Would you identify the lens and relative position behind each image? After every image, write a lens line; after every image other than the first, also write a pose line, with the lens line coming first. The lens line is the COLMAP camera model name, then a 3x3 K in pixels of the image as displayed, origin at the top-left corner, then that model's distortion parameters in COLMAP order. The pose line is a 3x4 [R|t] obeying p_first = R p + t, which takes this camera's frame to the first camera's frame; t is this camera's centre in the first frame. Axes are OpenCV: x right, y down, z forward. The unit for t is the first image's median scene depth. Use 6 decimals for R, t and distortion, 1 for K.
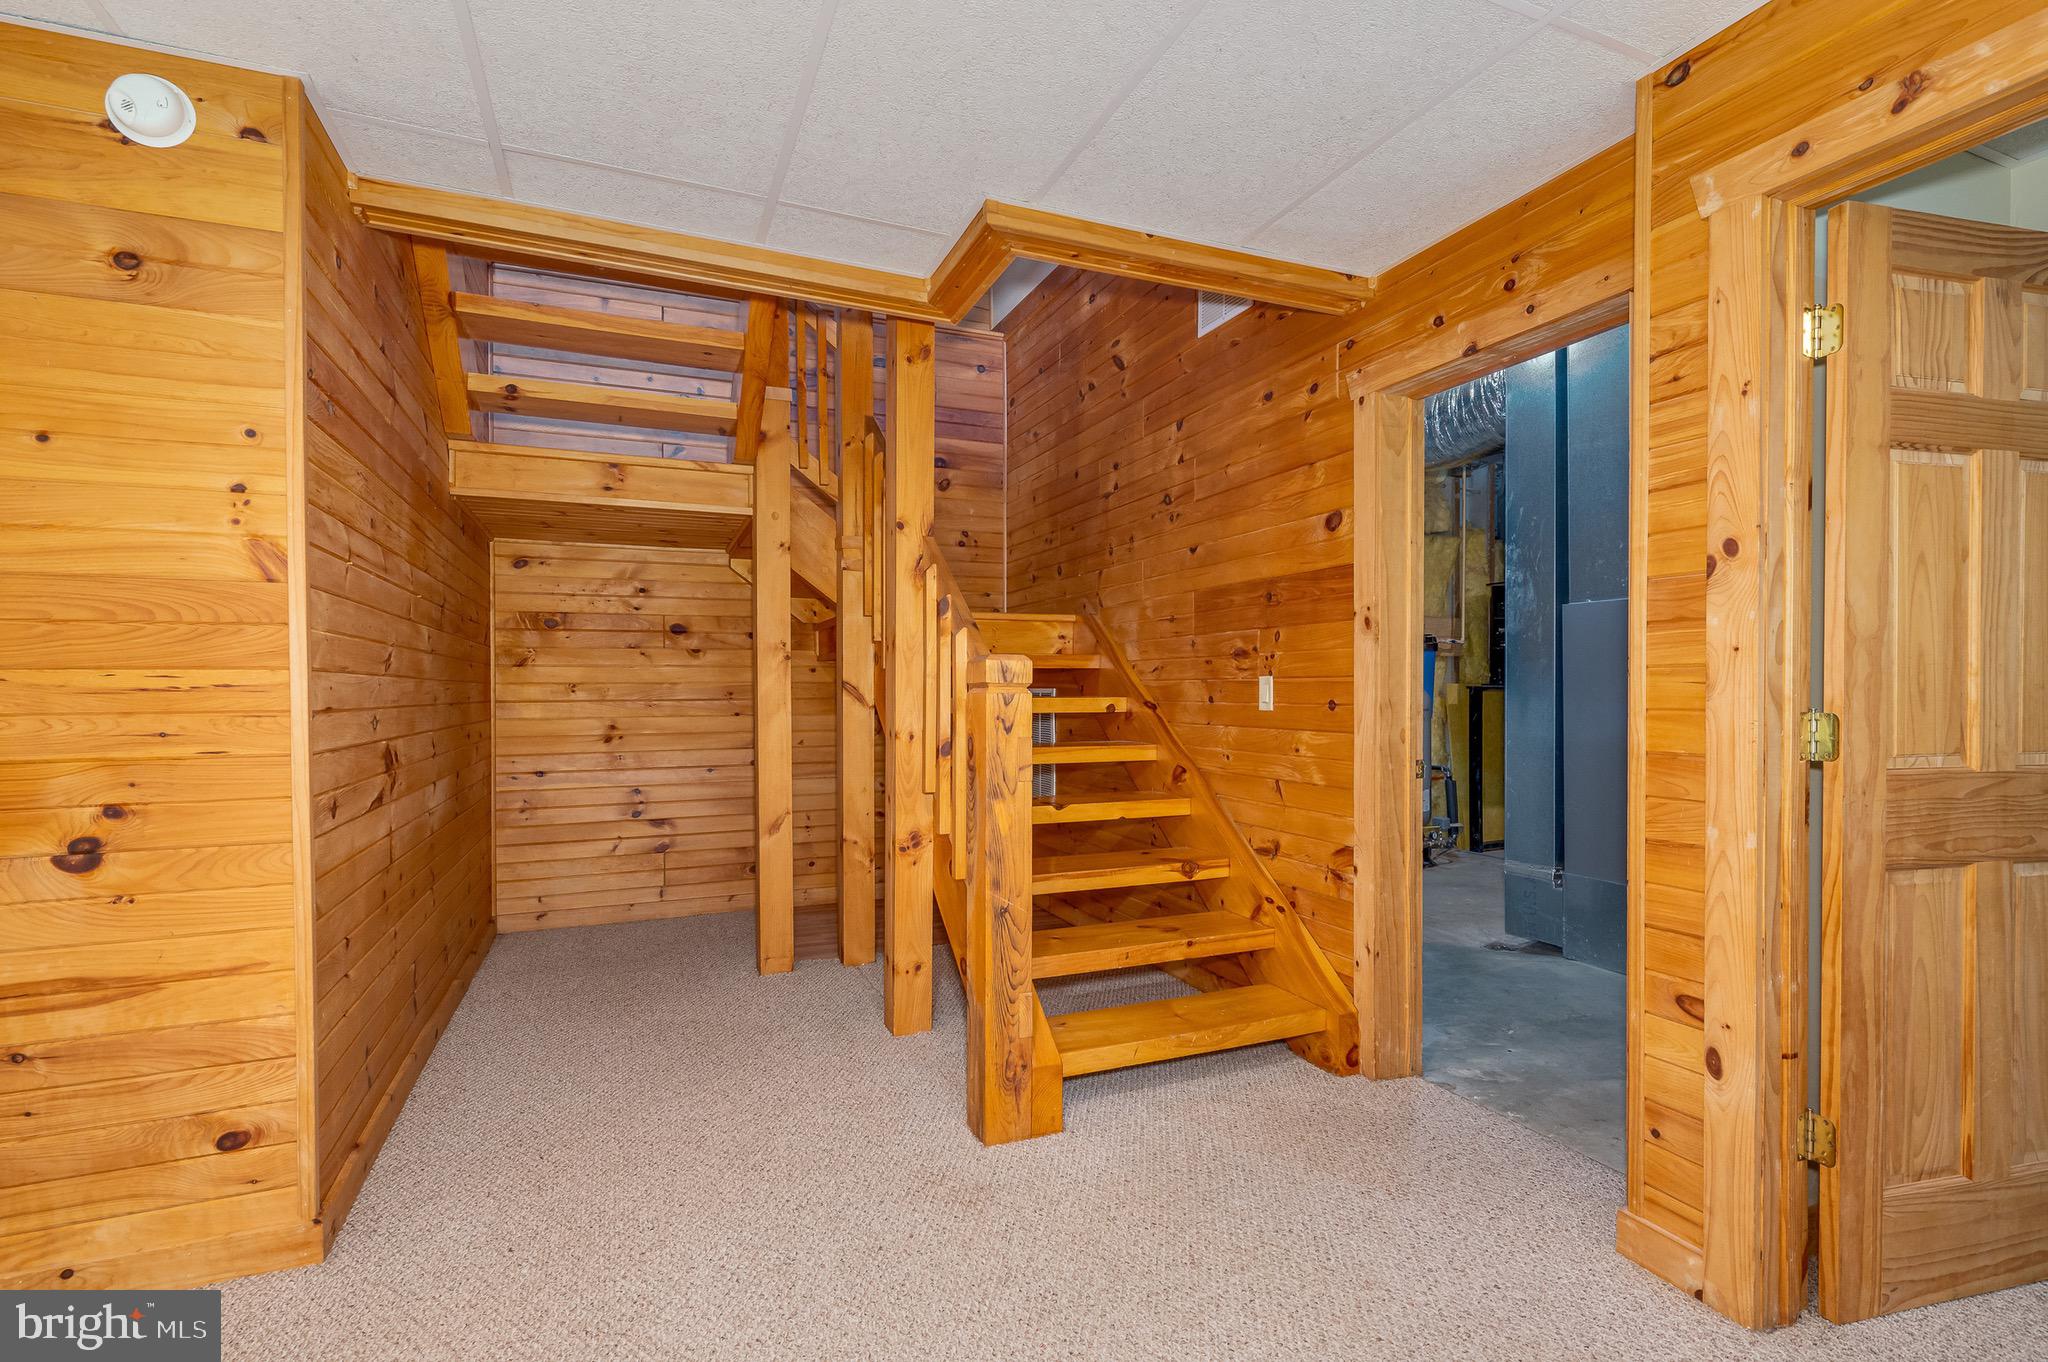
lens RADIAL K [[934.2, 0, 1022.9], [0, 934.2, 696.6], [0, 0, 1]] dist [-0.002256, -0.000749]
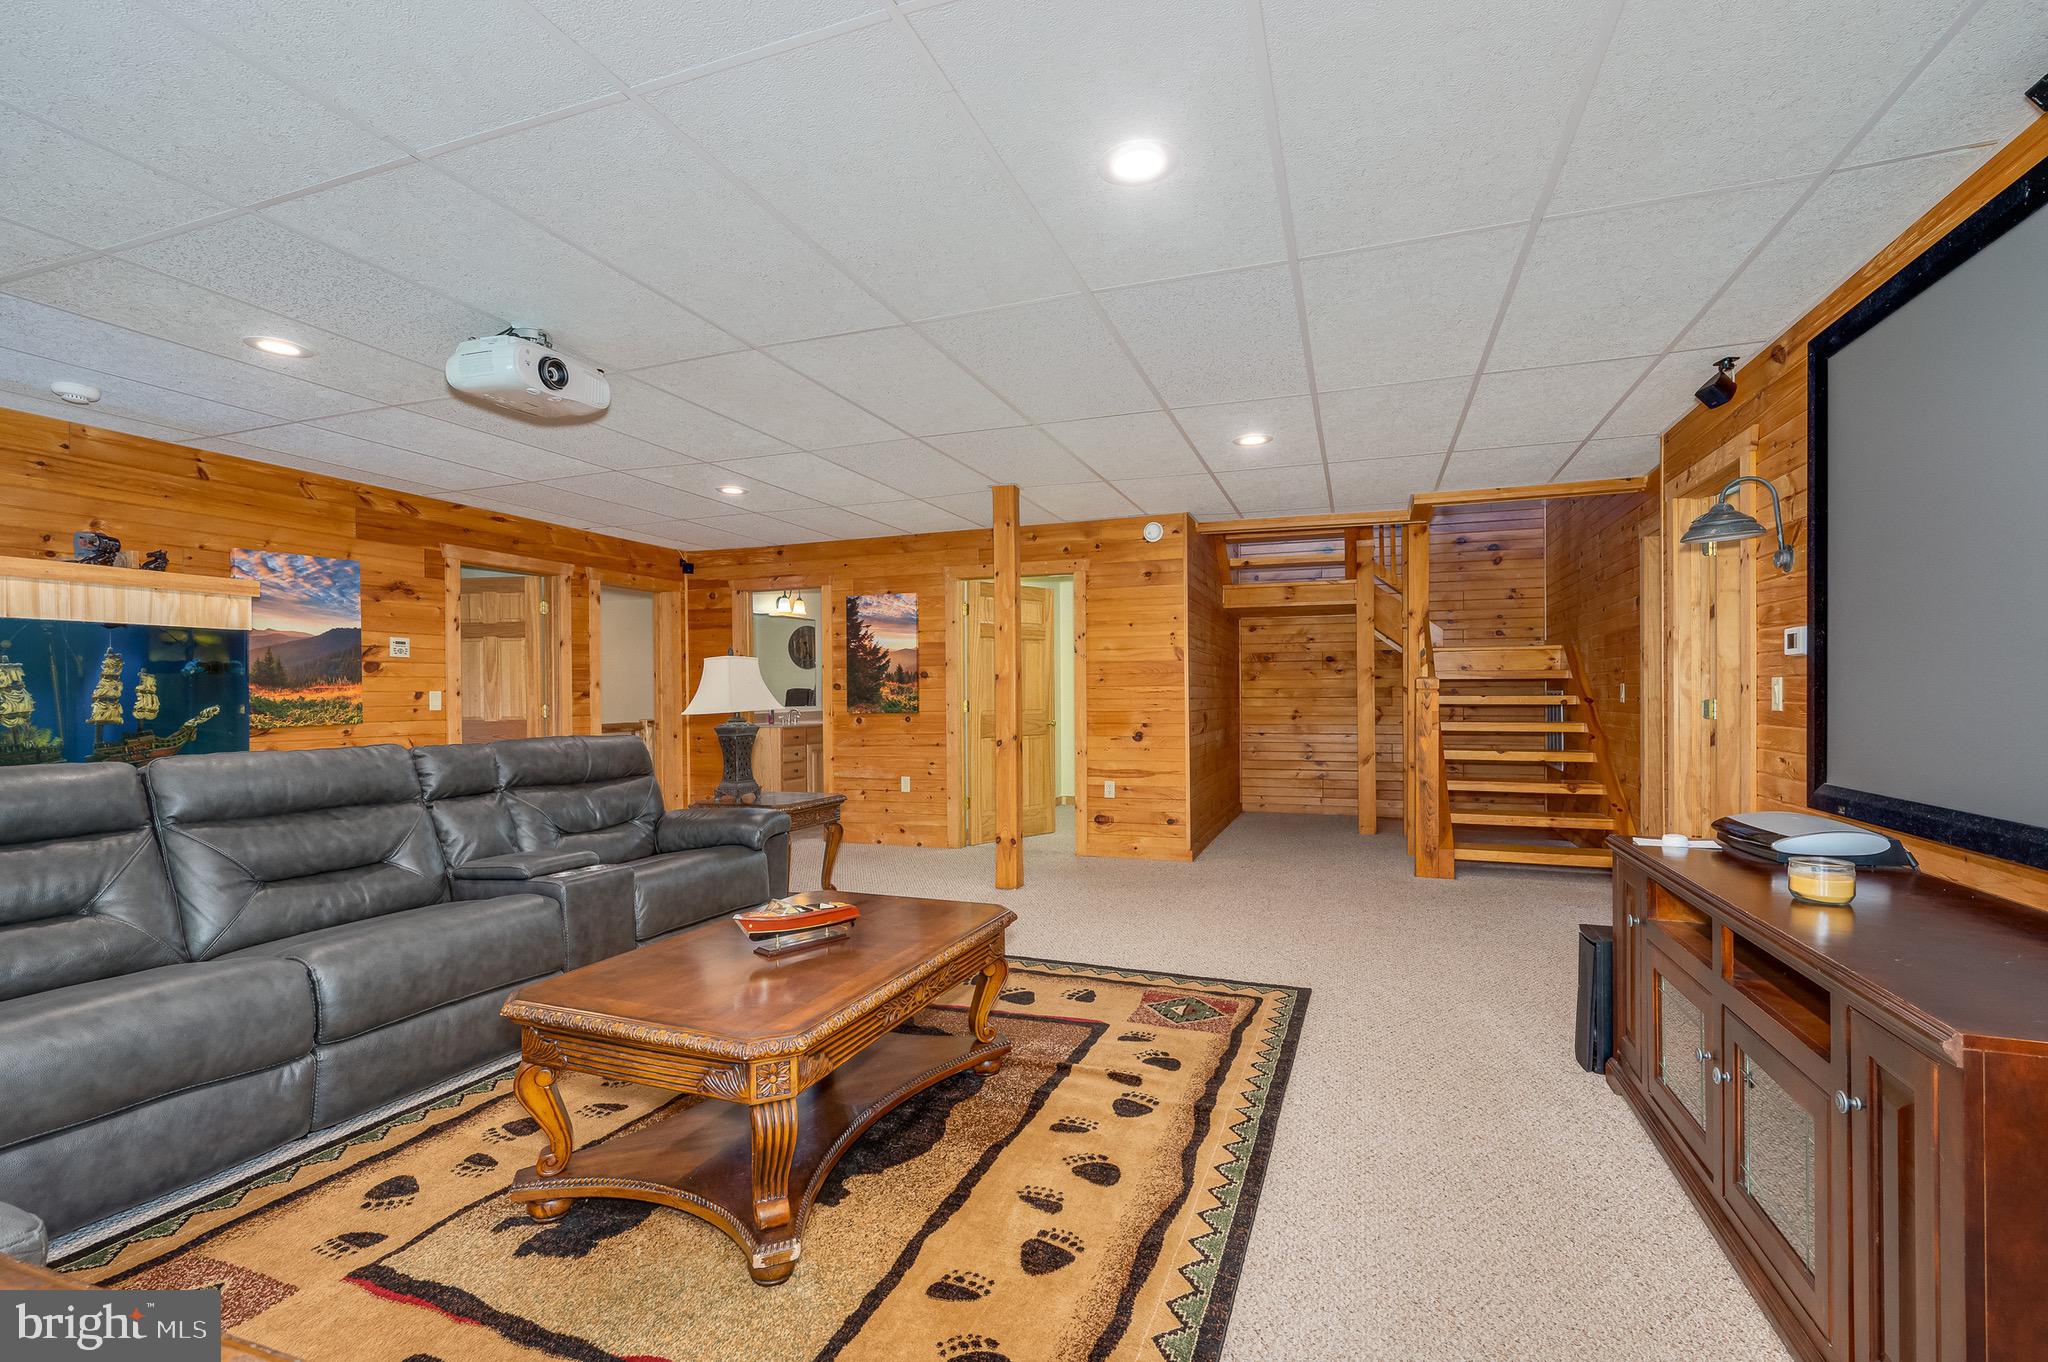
lens RADIAL K [[934.2, 0, 1020.6], [0, 934.2, 692.6], [0, 0, 1]] dist [-0.002256, -0.000749]
pose [[0.729878, -0.001989, -0.683575, 0.529300], [-0.002832, 0.999978, -0.005933, 0.007988], [0.683572, 0.006266, 0.729856, -0.907633]]
